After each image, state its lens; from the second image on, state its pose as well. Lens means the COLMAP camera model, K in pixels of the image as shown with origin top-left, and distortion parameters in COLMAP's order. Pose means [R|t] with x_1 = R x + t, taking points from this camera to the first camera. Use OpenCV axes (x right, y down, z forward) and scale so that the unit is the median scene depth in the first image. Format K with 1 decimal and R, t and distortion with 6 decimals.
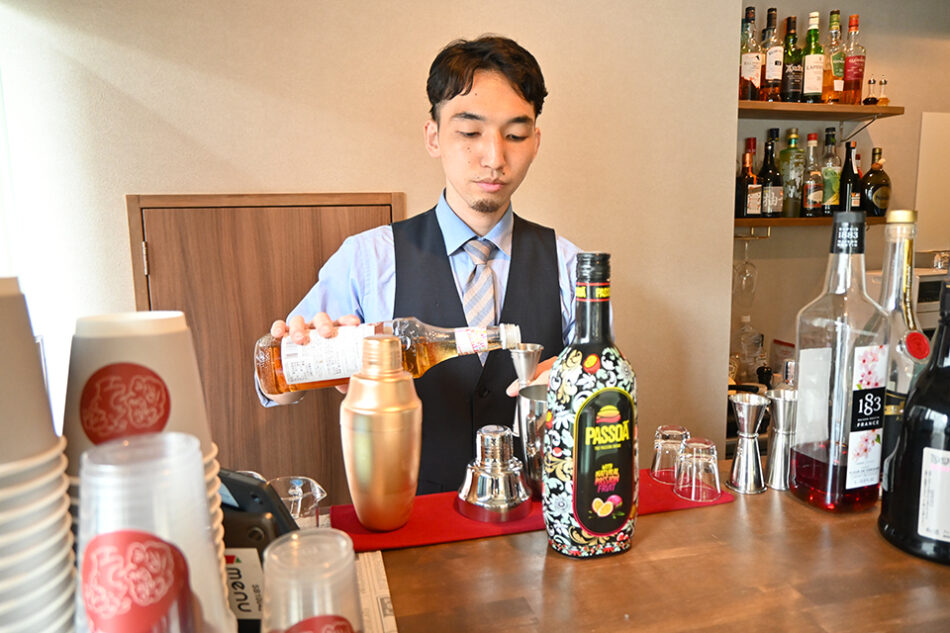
lens RADIAL K [[646.6, 0, 474.4], [0, 646.6, 313.7], [0, 0, 1]] dist [-0.002722, -0.000087]
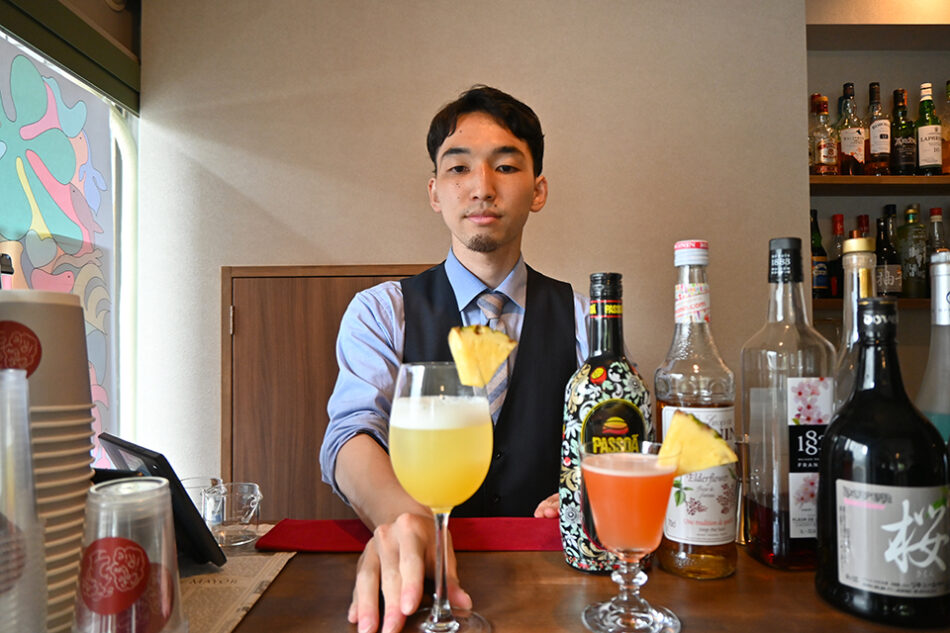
lens RADIAL K [[644.6, 0, 475.0], [0, 644.6, 314.7], [0, 0, 1]] dist [-0.000927, -0.001387]
pose [[0.970347, 0.003427, -0.241691, 0.201268], [-0.041581, 0.987360, -0.152939, 0.066004], [0.238112, 0.158454, 0.958225, -0.007384]]
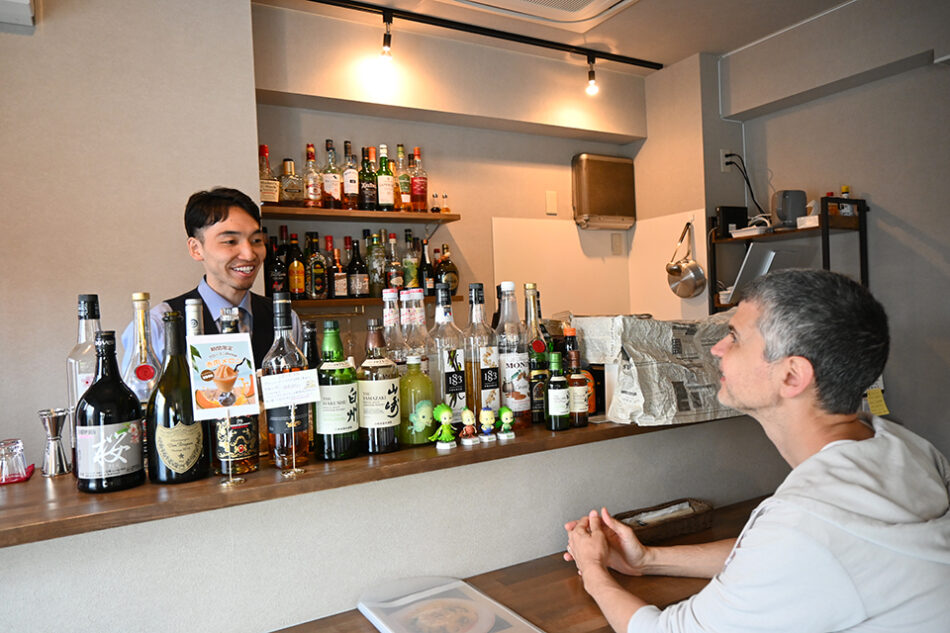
lens RADIAL K [[644.6, 0, 475.0], [0, 644.6, 314.7], [0, 0, 1]] dist [-0.000927, -0.001387]
pose [[0.965127, -0.028364, 0.260243, 0.615906], [0.061295, 0.990963, -0.119310, 0.086721], [-0.254507, 0.131101, 0.958143, -0.476975]]
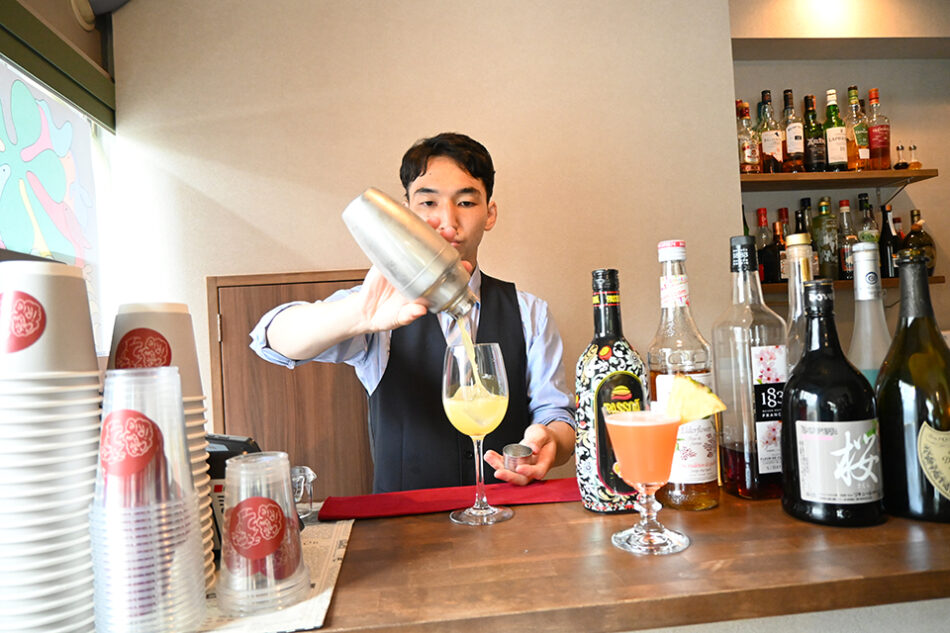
lens RADIAL K [[647.4, 0, 475.0], [0, 647.4, 314.6], [0, 0, 1]] dist [0.000222, -0.003694]
pose [[0.989365, -0.041337, -0.139458, 0.138707], [0.019647, 0.987959, -0.153462, 0.087949], [0.144122, 0.149089, 0.978264, -0.124091]]
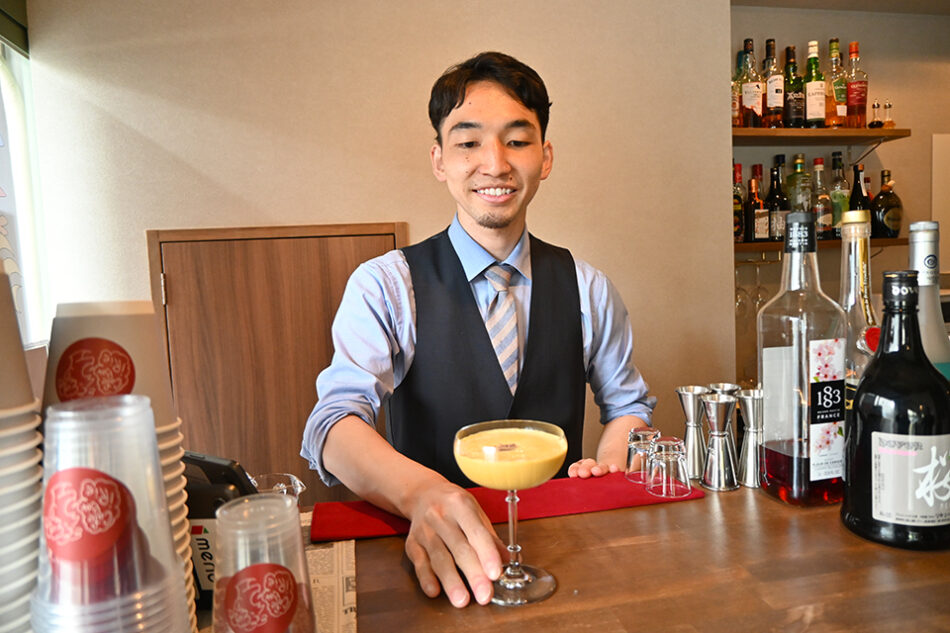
lens RADIAL K [[646.6, 0, 474.4], [0, 646.6, 313.7], [0, 0, 1]] dist [-0.002722, -0.000087]
pose [[0.998496, -0.022249, -0.050105, 0.056503], [0.018949, 0.997679, -0.065399, 0.035443], [0.051444, 0.064351, 0.996600, -0.033791]]
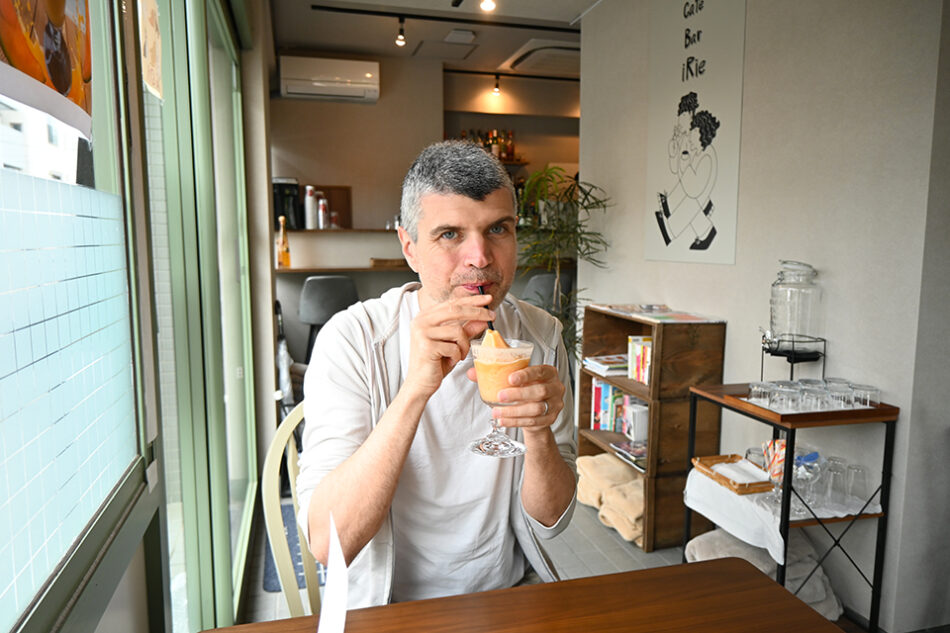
lens RADIAL K [[644.6, 0, 475.0], [0, 644.6, 314.7], [0, 0, 1]] dist [-0.000927, -0.001387]
pose [[0.999807, 0.010542, 0.016598, 0.682814], [-0.010144, 0.999663, -0.023904, 0.809339], [-0.016844, 0.023731, 0.999576, -3.457744]]
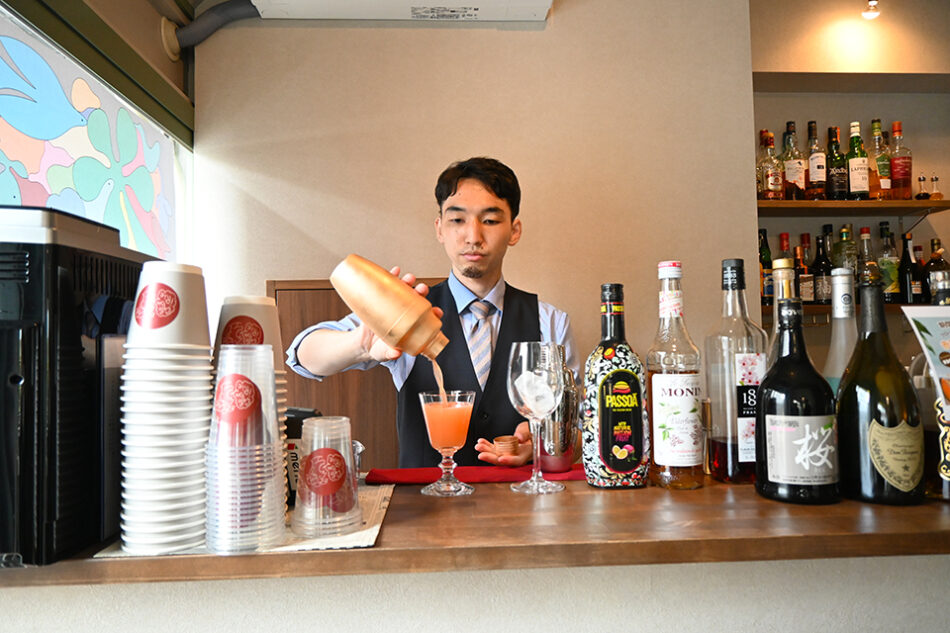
lens RADIAL K [[647.4, 0, 475.0], [0, 647.4, 314.6], [0, 0, 1]] dist [0.000222, -0.003694]
pose [[0.981614, -0.009248, -0.190654, 0.164642], [-0.024588, 0.984378, -0.174340, 0.120130], [0.189288, 0.175822, 0.966052, -0.244096]]
